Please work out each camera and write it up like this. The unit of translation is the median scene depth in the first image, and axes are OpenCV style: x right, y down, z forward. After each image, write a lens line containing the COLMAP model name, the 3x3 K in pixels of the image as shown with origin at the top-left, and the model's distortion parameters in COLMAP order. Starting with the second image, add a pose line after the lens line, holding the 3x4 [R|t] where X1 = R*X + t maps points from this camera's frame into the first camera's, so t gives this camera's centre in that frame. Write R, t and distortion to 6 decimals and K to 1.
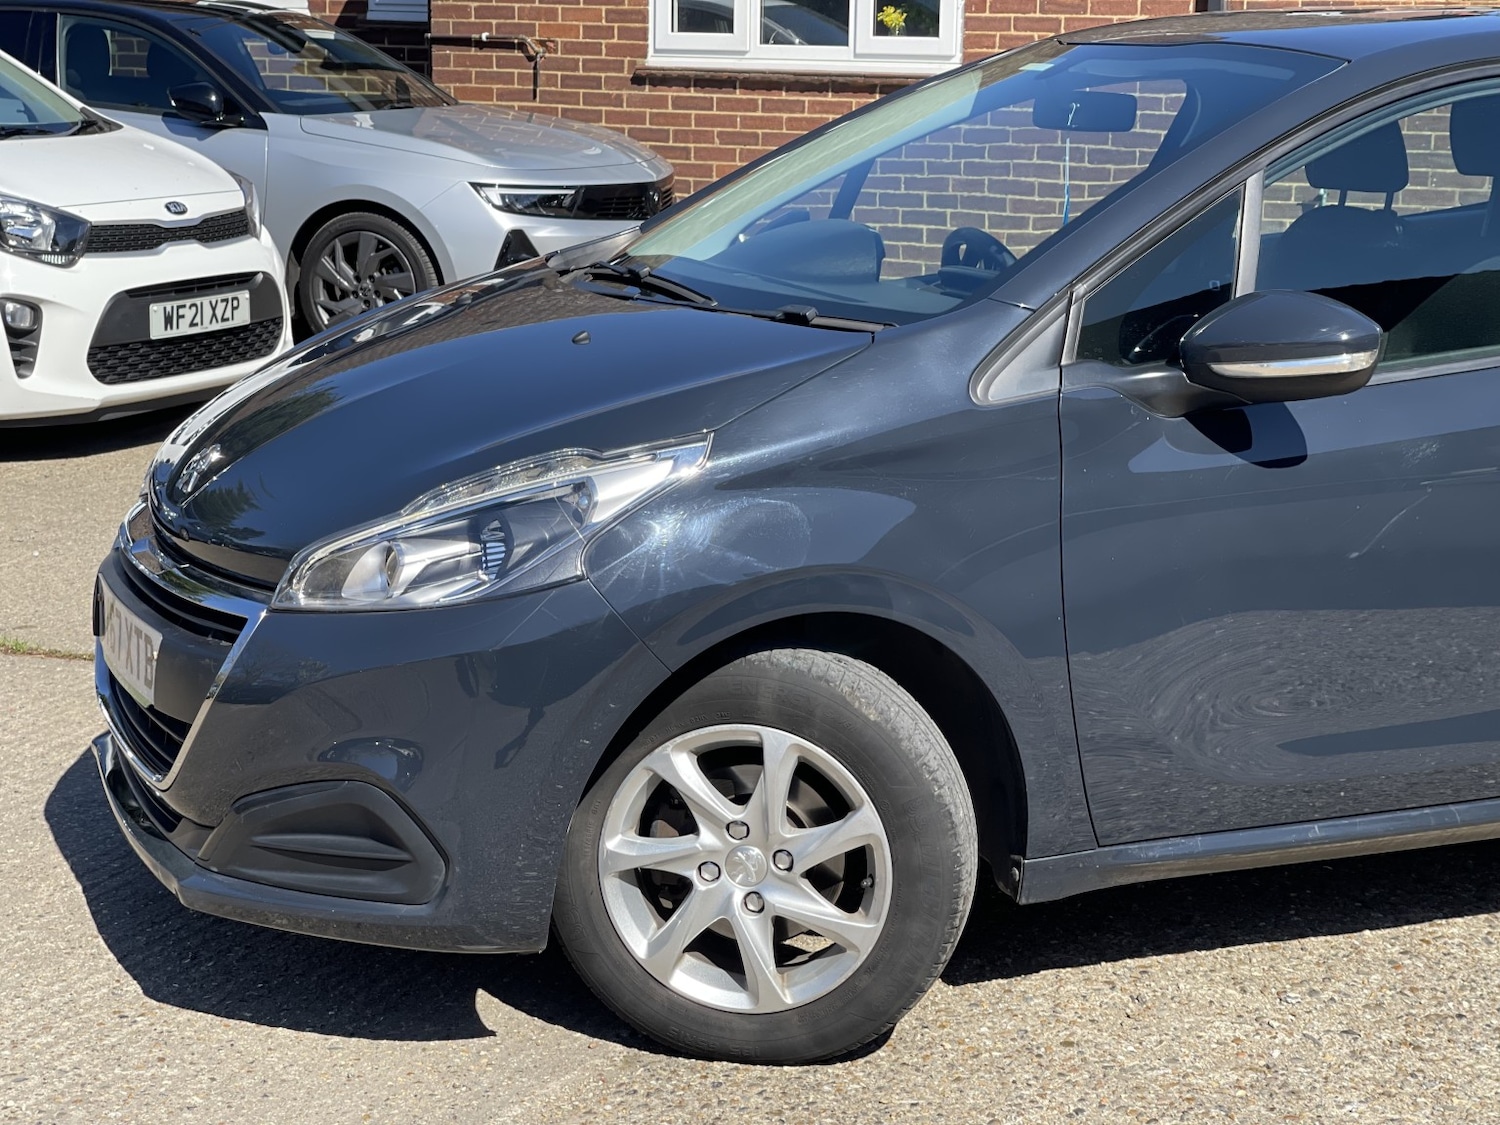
lens RADIAL K [[2789.9, 0, 729.7], [0, 2789.9, 570.7], [0, 0, 1]] dist [0.244452, -0.388100]
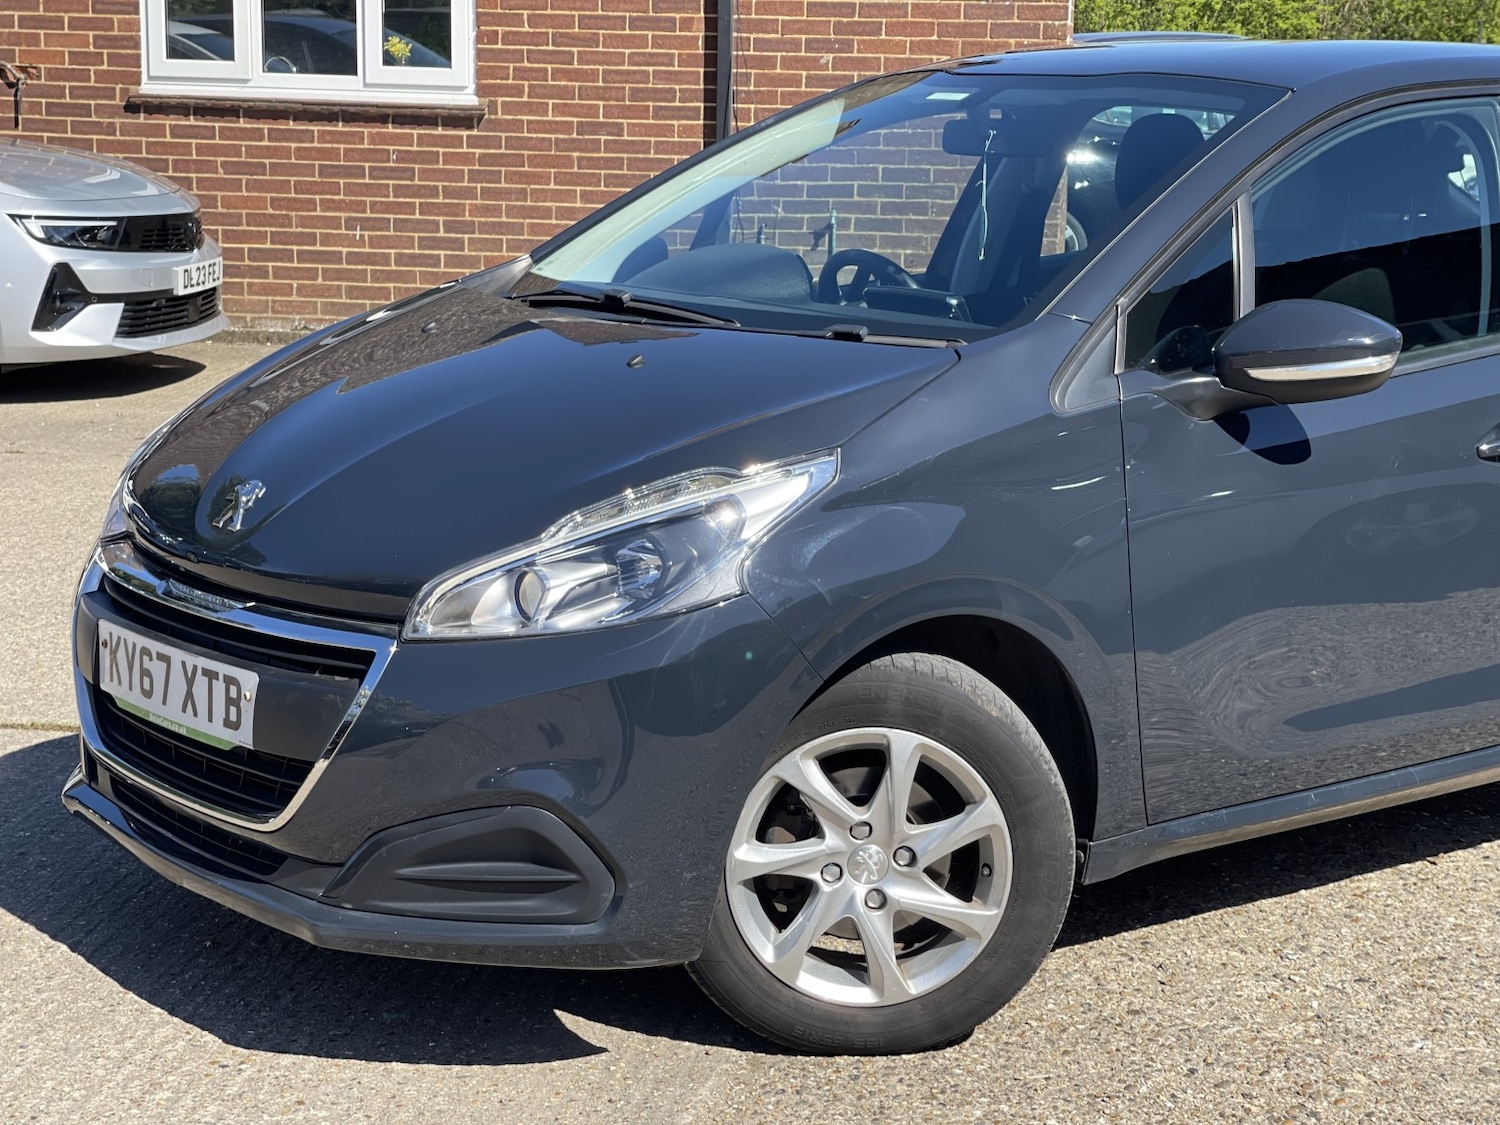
lens RADIAL K [[2789.9, 0, 729.7], [0, 2789.9, 570.7], [0, 0, 1]] dist [0.244452, -0.388100]
pose [[0.966773, -0.045577, 0.251541, -0.287567], [0.048238, 0.998826, -0.004417, -0.001175], [-0.251044, 0.016403, 0.967837, 0.006124]]
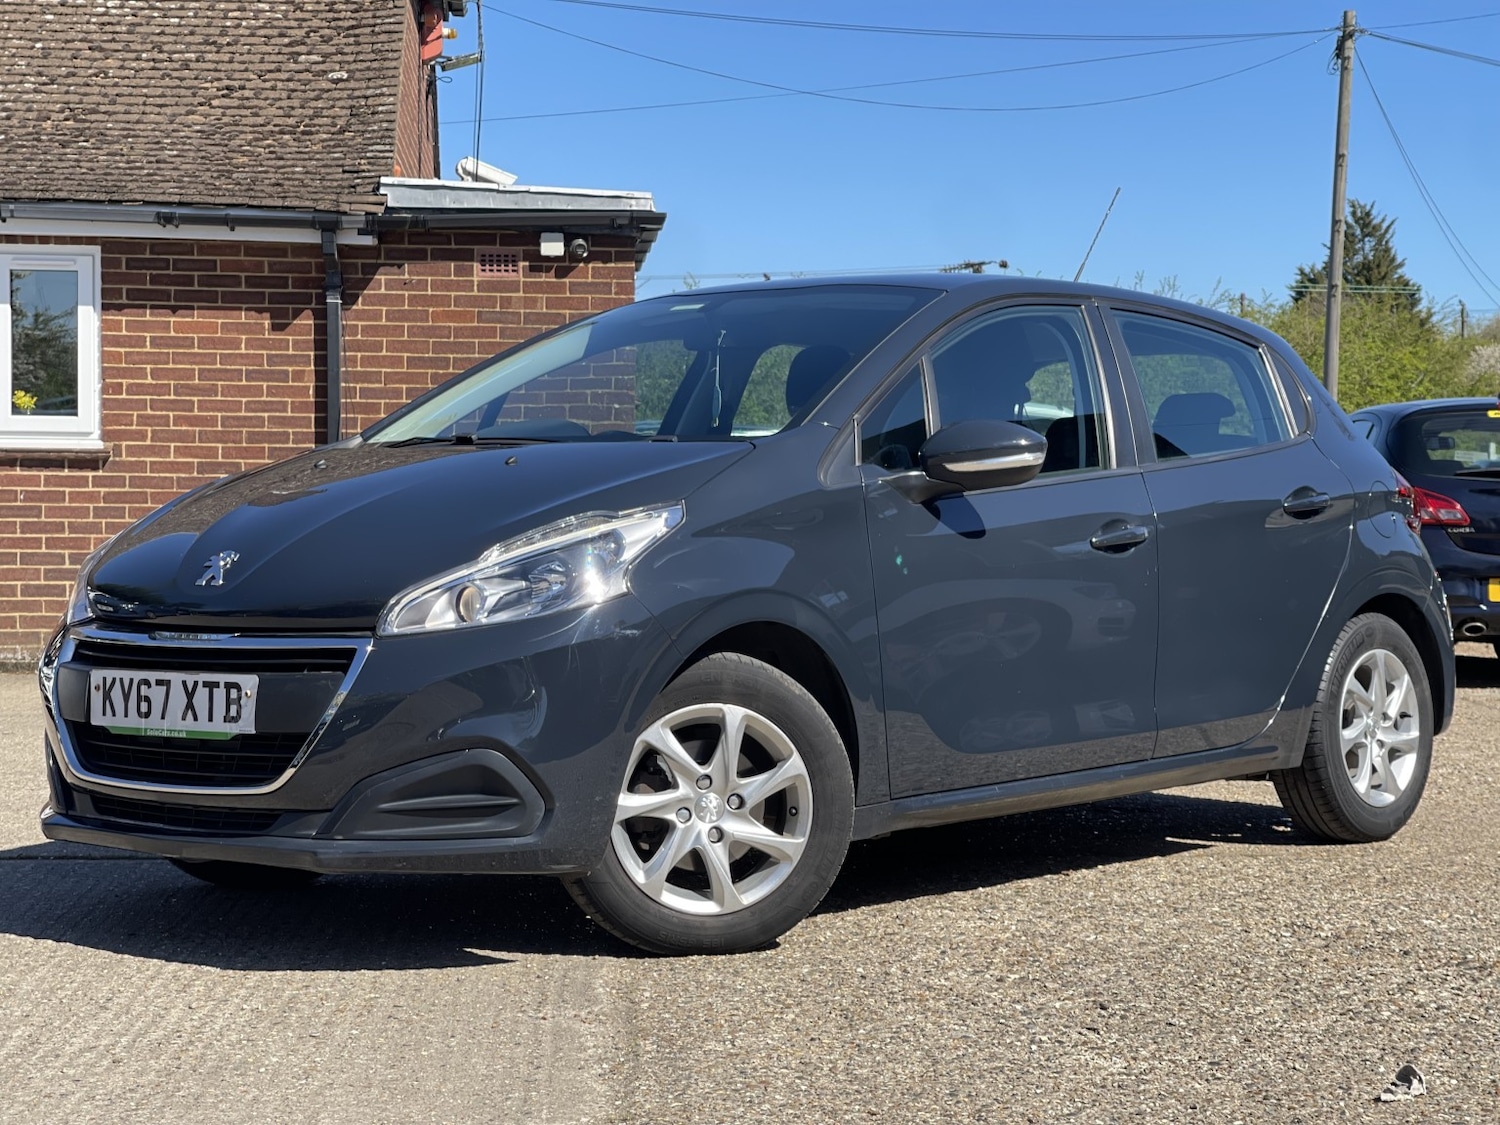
lens RADIAL K [[2789.9, 0, 729.7], [0, 2789.9, 570.7], [0, 0, 1]] dist [0.244452, -0.388100]
pose [[0.898956, -0.020310, 0.437568, -0.576564], [0.094786, 0.984277, -0.149047, 0.190857], [-0.427661, 0.175462, 0.886747, -0.268019]]
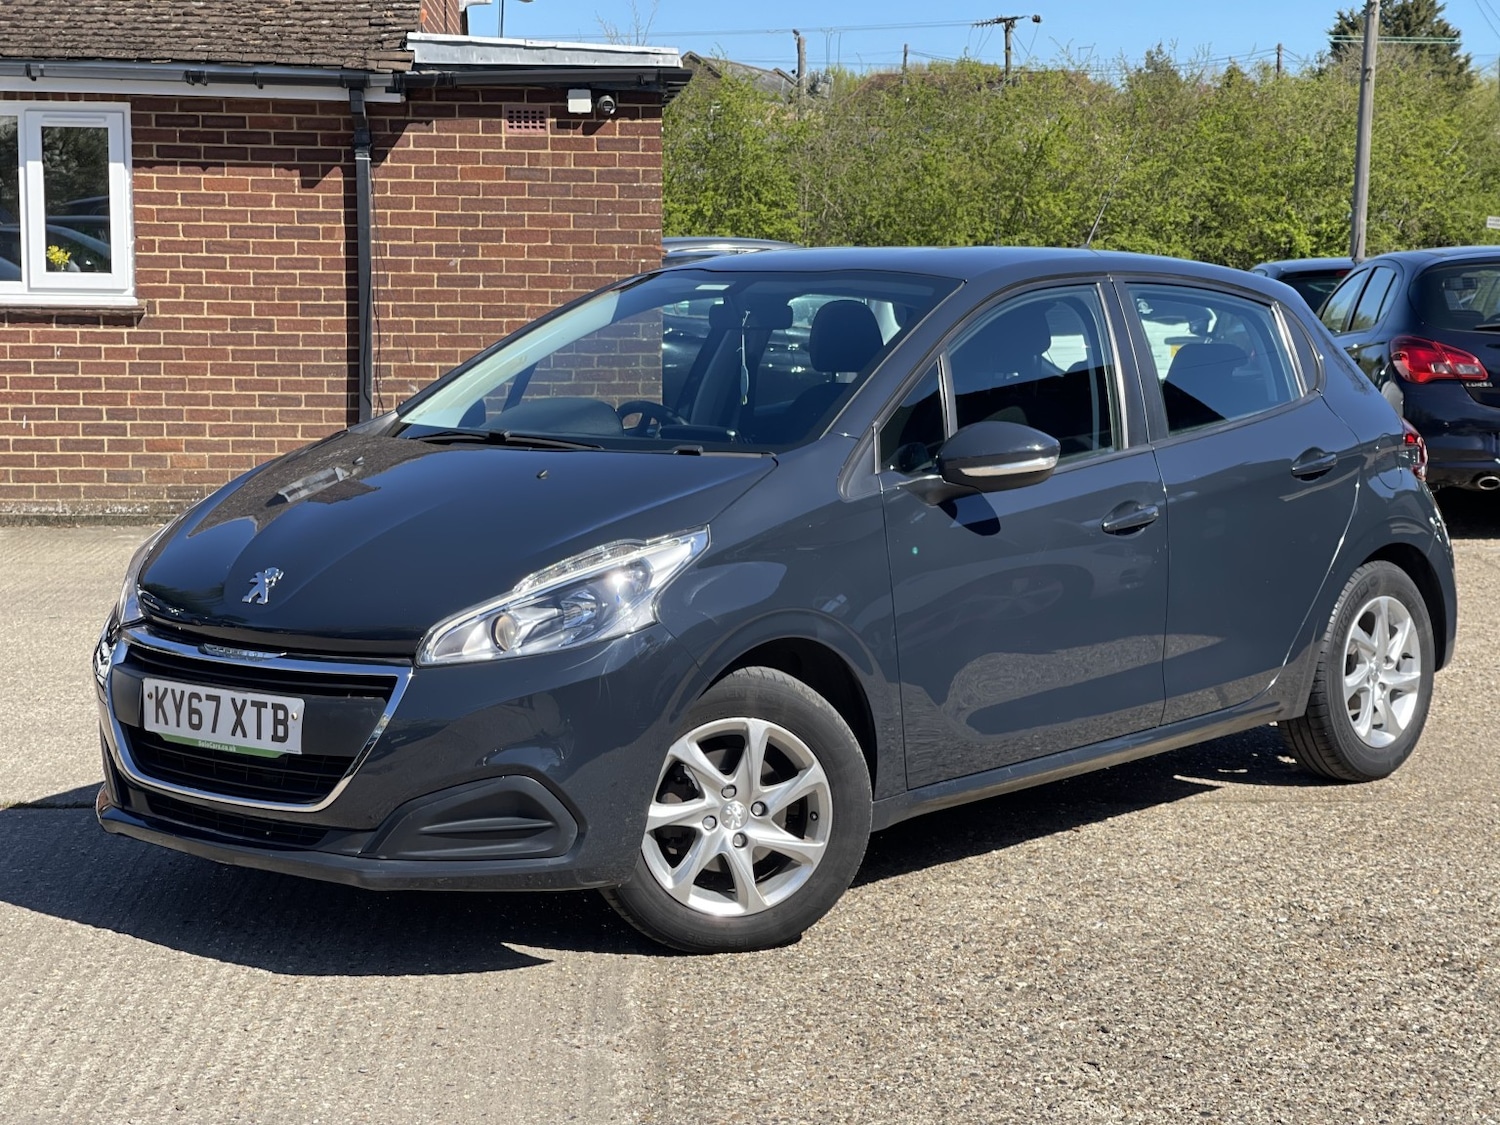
lens RADIAL K [[2786.2, 0, 750.0], [0, 2786.2, 562.5], [0, 0, 1]] dist [0.241865, -0.409957]
pose [[0.900366, -0.059393, 0.431062, -0.592984], [0.095780, 0.993395, -0.063184, 0.063705], [-0.424462, 0.098176, 0.900108, -0.338456]]
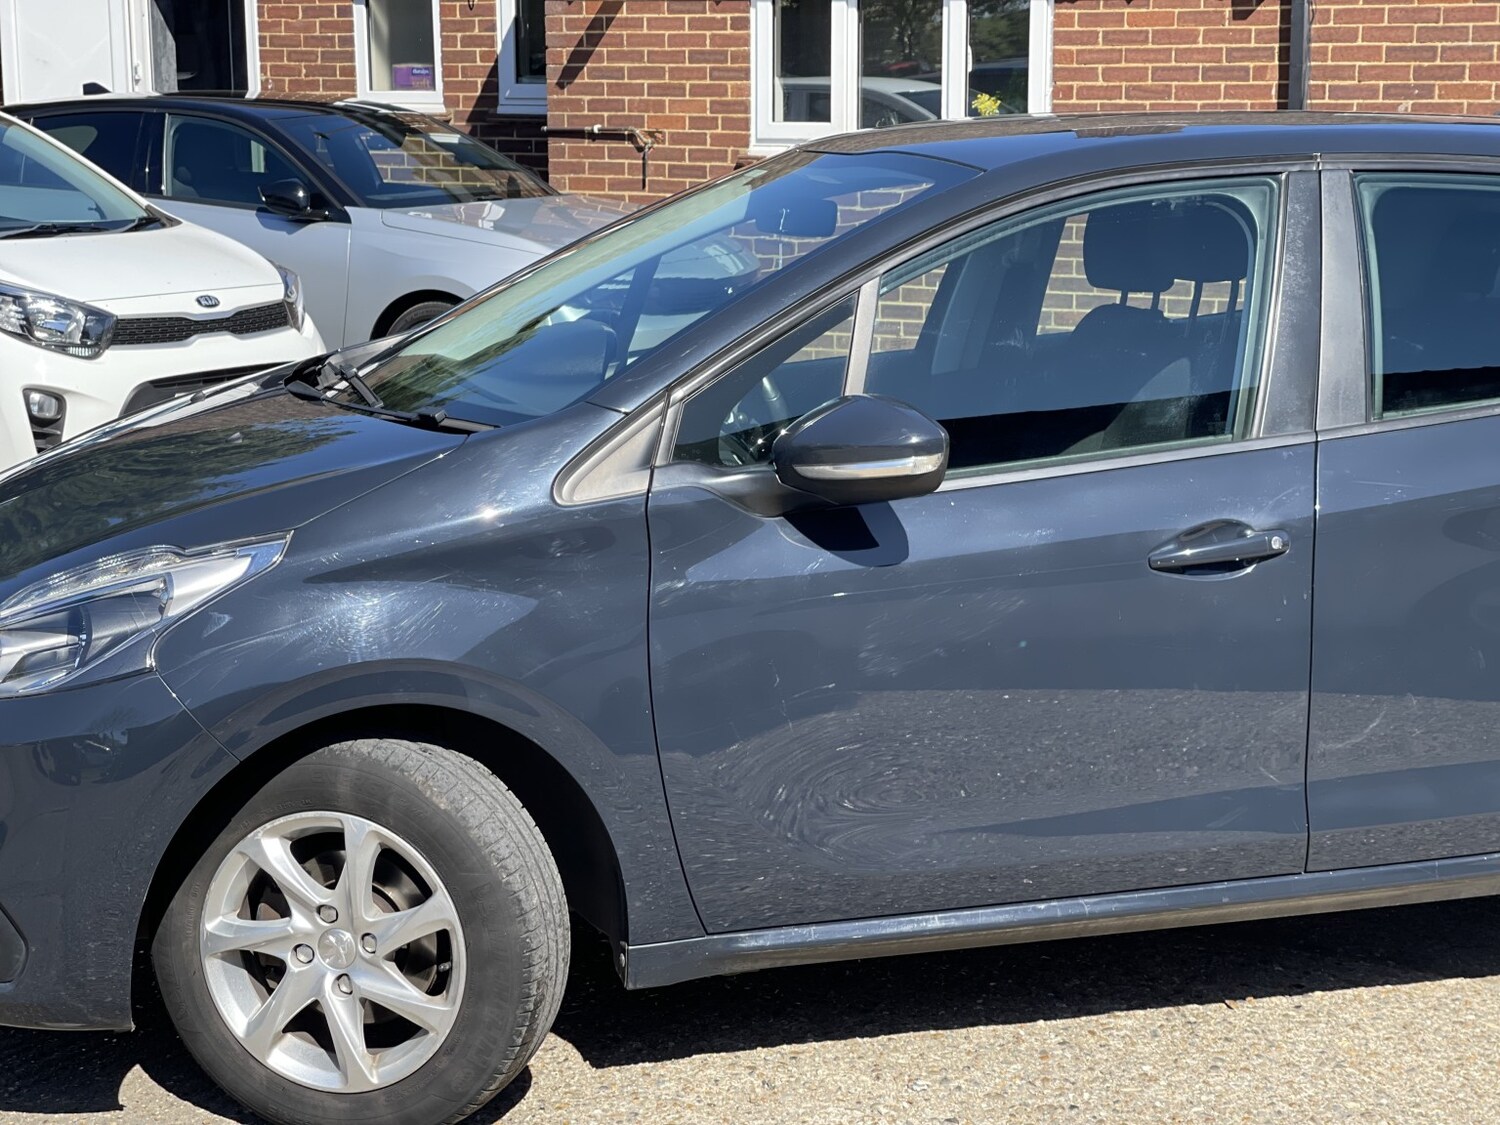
lens RADIAL K [[2789.9, 0, 729.7], [0, 2789.9, 570.7], [0, 0, 1]] dist [0.244452, -0.388100]
pose [[0.993875, 0.005344, -0.110377, 0.253708], [-0.008283, 0.999623, -0.026181, -0.007874], [0.110196, 0.026935, 0.993545, -0.021042]]
